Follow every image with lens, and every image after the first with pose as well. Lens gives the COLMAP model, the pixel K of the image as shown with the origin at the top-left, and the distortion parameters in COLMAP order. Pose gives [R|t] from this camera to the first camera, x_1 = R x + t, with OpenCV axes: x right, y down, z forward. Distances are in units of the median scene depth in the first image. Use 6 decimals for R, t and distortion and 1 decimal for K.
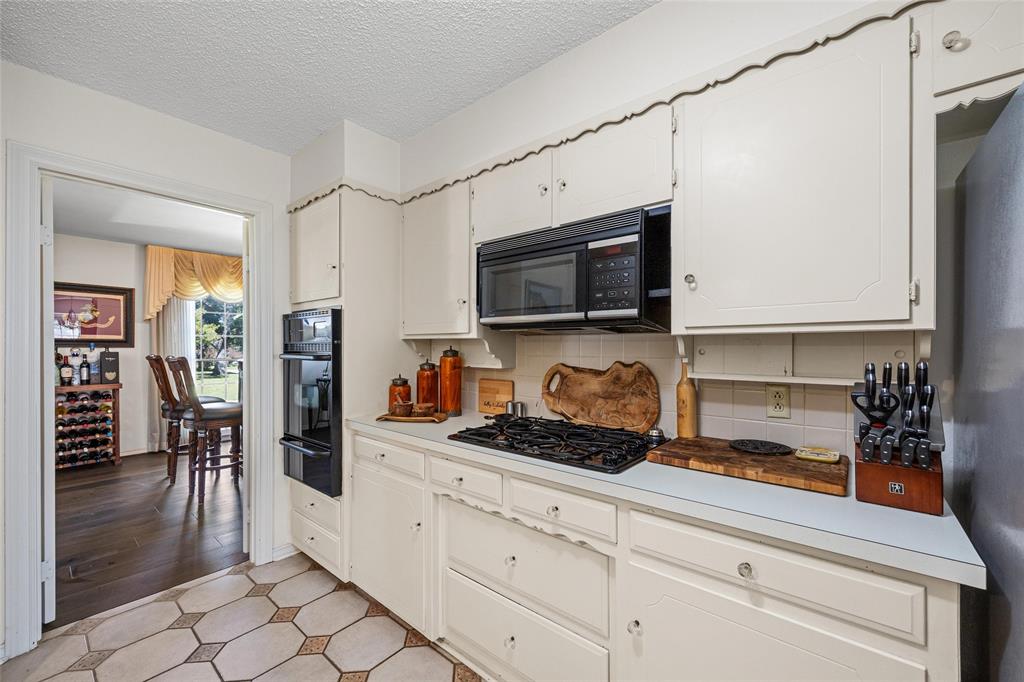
lens RADIAL K [[398.1, 0, 513.5], [0, 398.1, 343.6], [0, 0, 1]] dist [-0.001814, -0.000044]
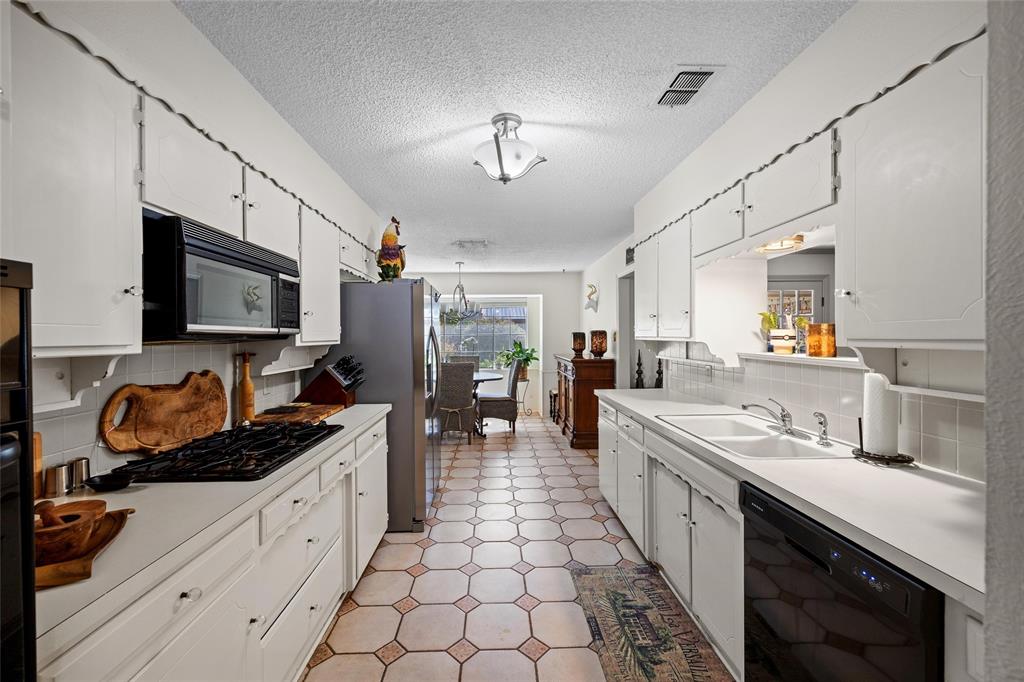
lens RADIAL K [[398.1, 0, 509.8], [0, 398.1, 340.0], [0, 0, 1]] dist [-0.001814, -0.000044]
pose [[-0.672797, -0.000161, 0.739827, -0.983507], [0.004013, 0.999984, 0.003867, -0.036174], [-0.739816, 0.005571, -0.672786, 1.047167]]
